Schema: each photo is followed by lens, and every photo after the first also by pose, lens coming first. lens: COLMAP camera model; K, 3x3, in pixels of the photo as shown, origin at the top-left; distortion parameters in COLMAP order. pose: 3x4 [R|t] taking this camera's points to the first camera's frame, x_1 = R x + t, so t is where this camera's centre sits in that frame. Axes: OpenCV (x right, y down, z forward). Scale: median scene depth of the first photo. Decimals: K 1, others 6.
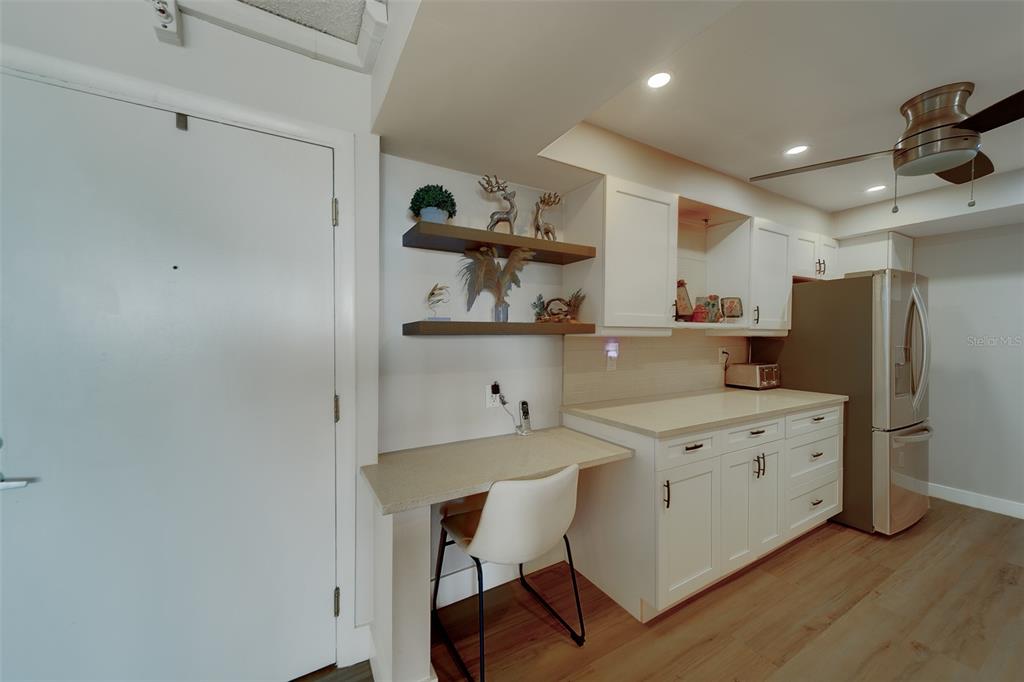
lens RADIAL K [[371.2, 0, 504.4], [0, 371.2, 339.5], [0, 0, 1]] dist [0.010507, 0.000156]
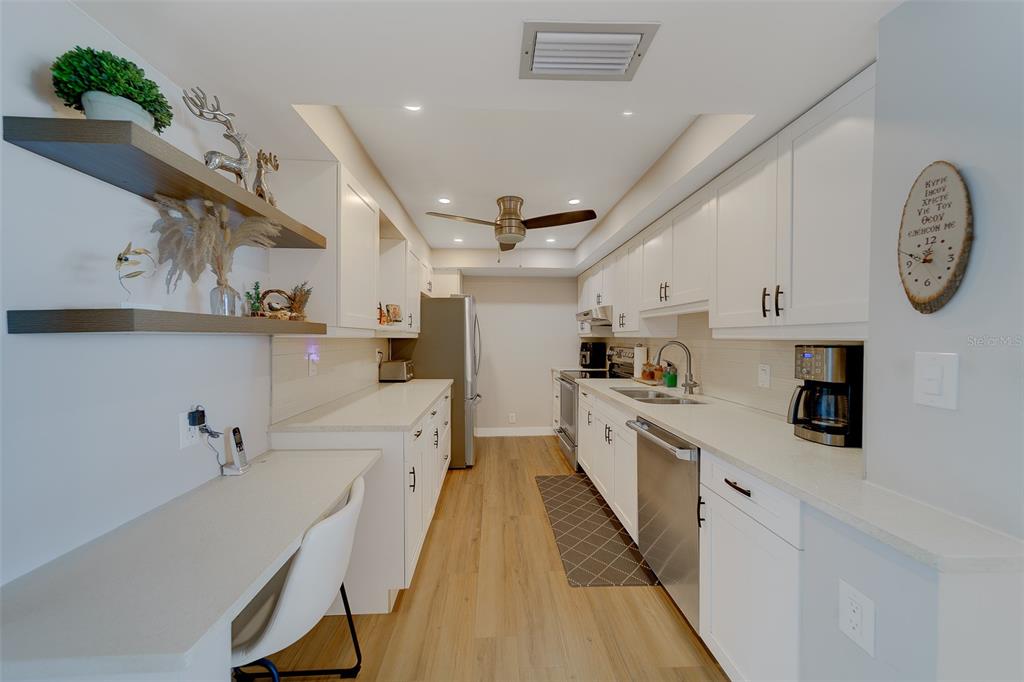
lens RADIAL K [[371.2, 0, 504.5], [0, 371.2, 342.4], [0, 0, 1]] dist [0.010507, 0.000156]
pose [[0.463837, -0.009998, 0.885864, -0.329298], [0.009070, 0.999938, 0.006537, 0.001149], [-0.885874, 0.005002, 0.463899, 0.191866]]
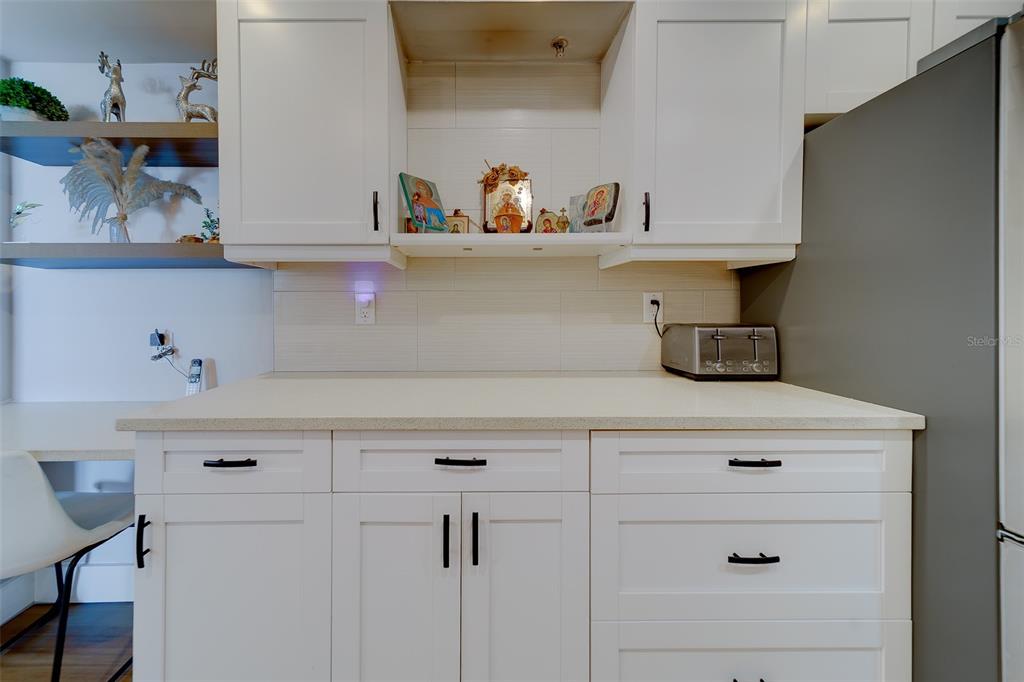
lens RADIAL K [[371.2, 0, 527.6], [0, 371.2, 309.8], [0, 0, 1]] dist [0.010507, 0.000156]
pose [[0.869945, -0.002491, -0.493143, 0.962039], [-0.006288, 0.999850, -0.016144, 0.077194], [0.493109, 0.017145, 0.869798, 0.656438]]
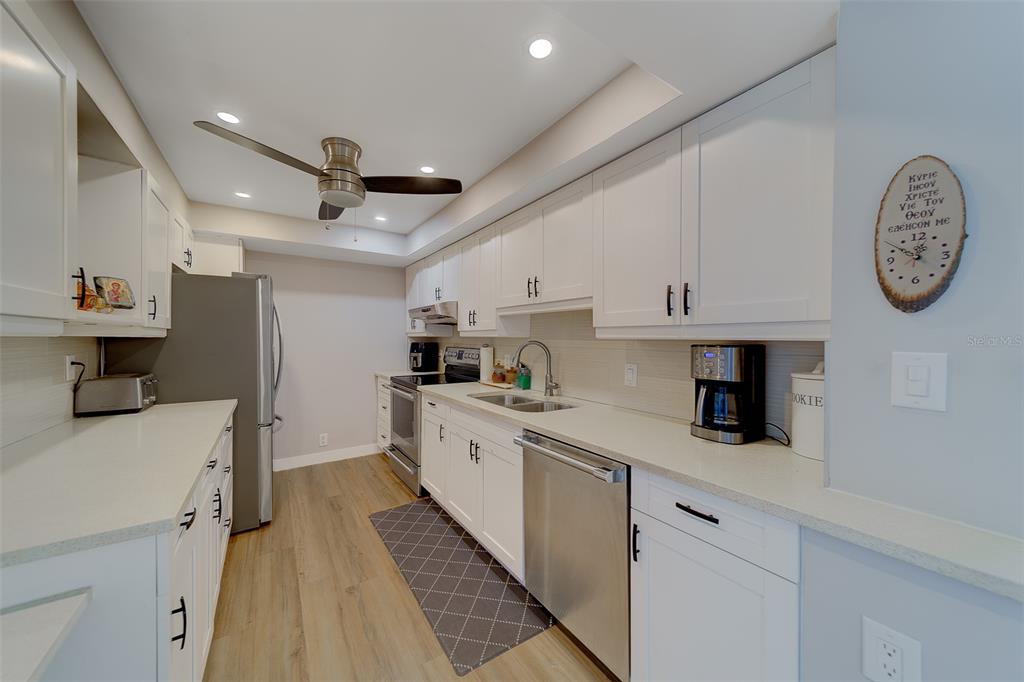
lens RADIAL K [[371.2, 0, 508.9], [0, 371.2, 340.3], [0, 0, 1]] dist [0.010507, 0.000156]
pose [[-0.057819, -0.005564, 0.998312, -0.109899], [0.009154, 0.999939, 0.006103, -0.000291], [-0.998285, 0.009491, -0.057765, 0.435986]]
